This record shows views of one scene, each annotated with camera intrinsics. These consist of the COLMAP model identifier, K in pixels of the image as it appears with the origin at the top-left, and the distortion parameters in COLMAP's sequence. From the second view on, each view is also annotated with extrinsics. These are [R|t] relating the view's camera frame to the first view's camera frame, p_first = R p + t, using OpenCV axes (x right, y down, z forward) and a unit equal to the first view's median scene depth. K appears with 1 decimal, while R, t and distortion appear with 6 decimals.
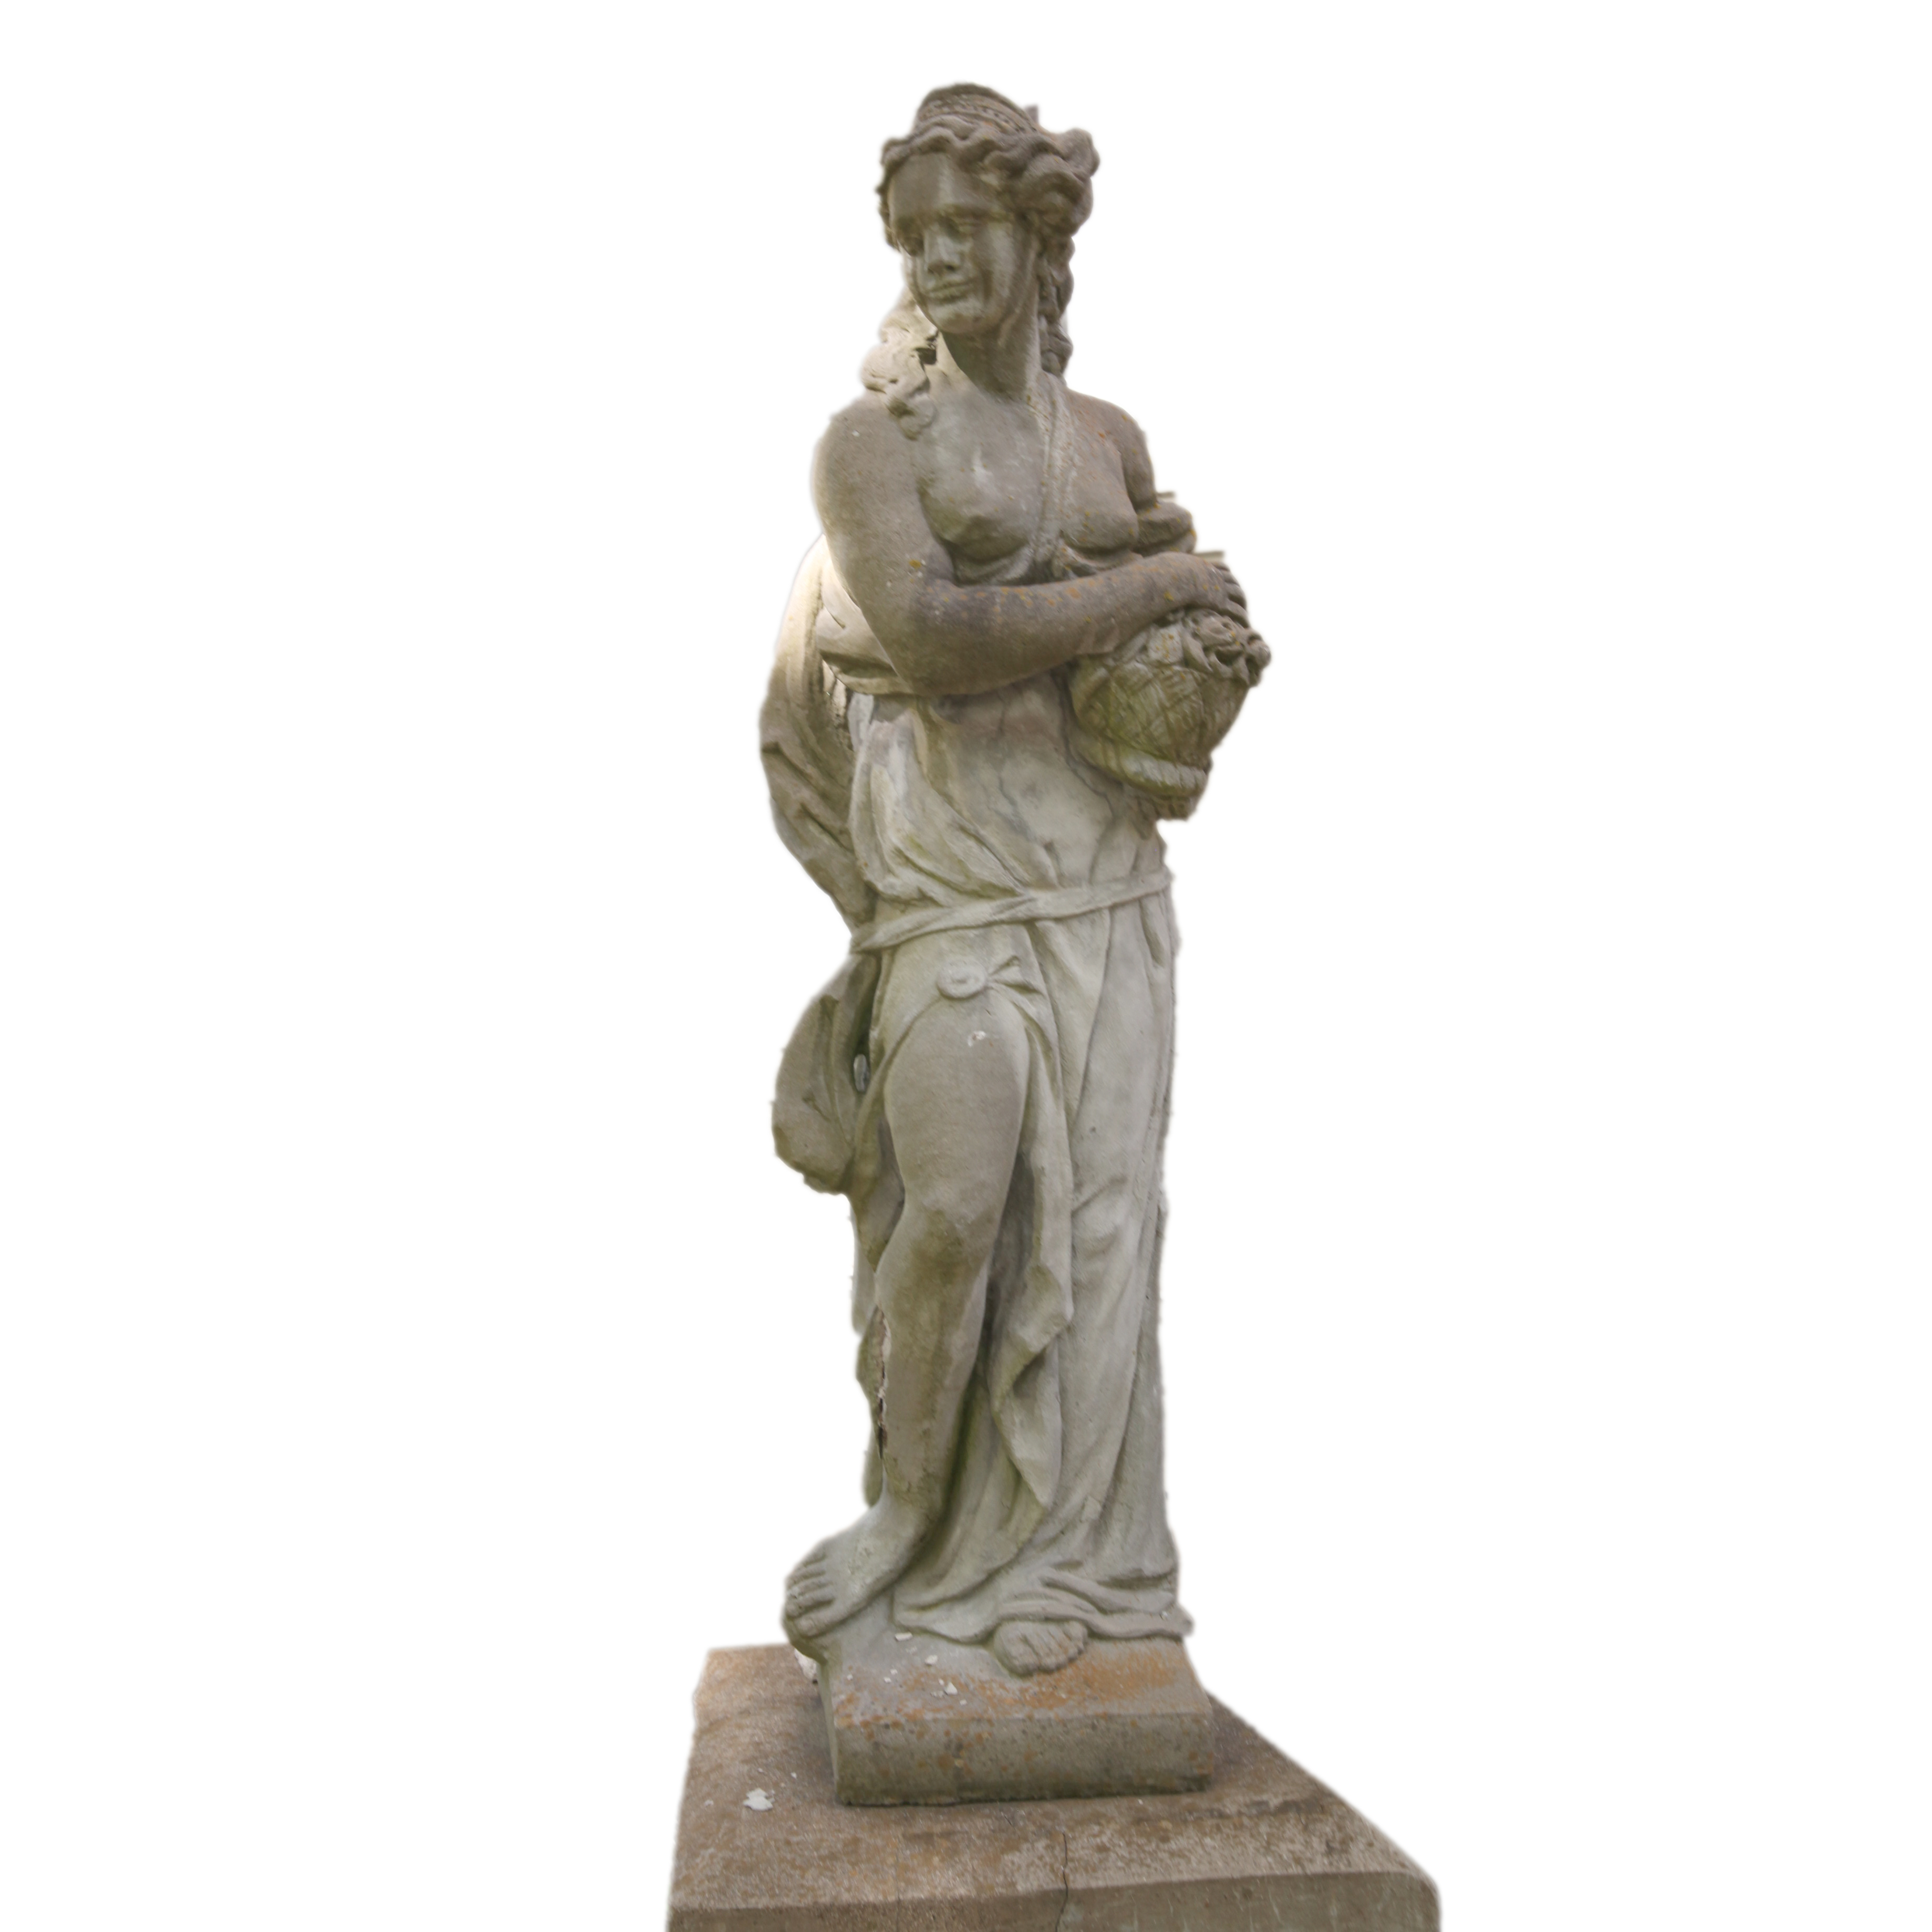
lens RADIAL K [[2261.6, 0, 966.5], [0, 2261.6, 962.8], [0, 0, 1]] dist [0.024354, 0.000000]
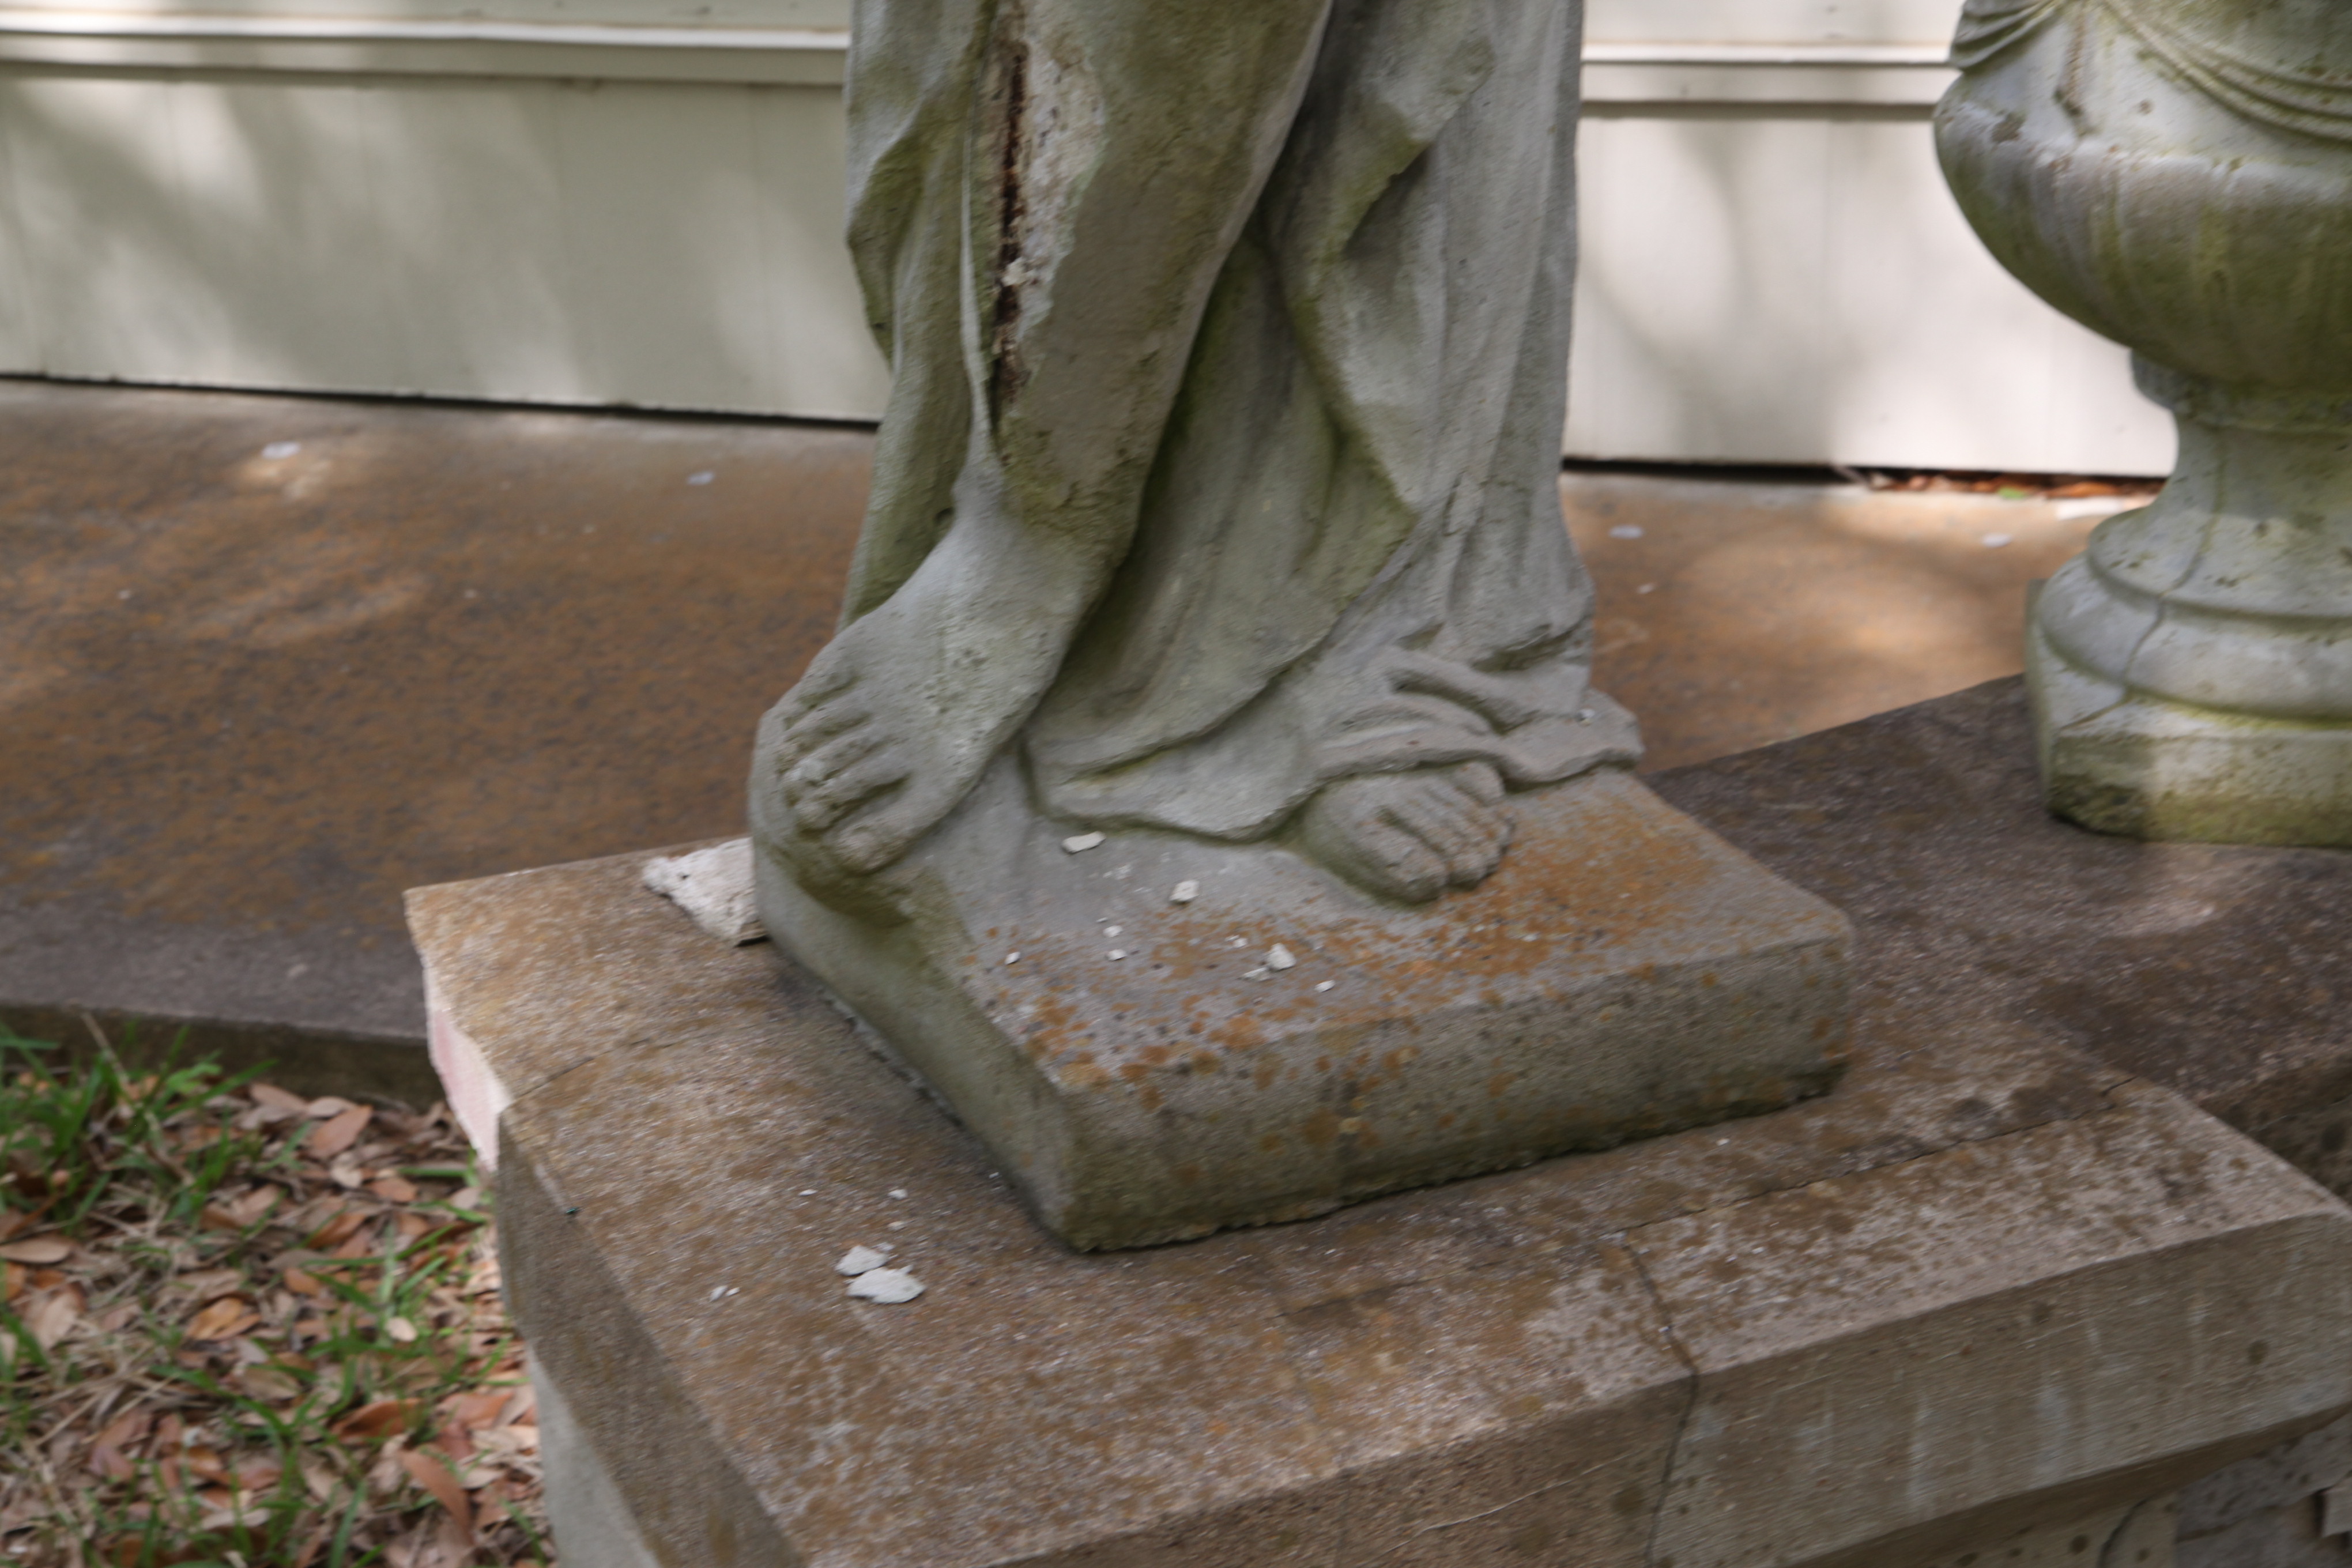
lens RADIAL K [[3614.0, 0, 1176.2], [0, 3614.0, 790.9], [0, 0, 1]] dist [0.029006, 0.000000]
pose [[0.943677, -0.120227, 0.308251, -0.227217], [0.008857, 0.940491, 0.339704, 0.064071], [-0.330749, -0.317841, 0.888585, 0.422130]]
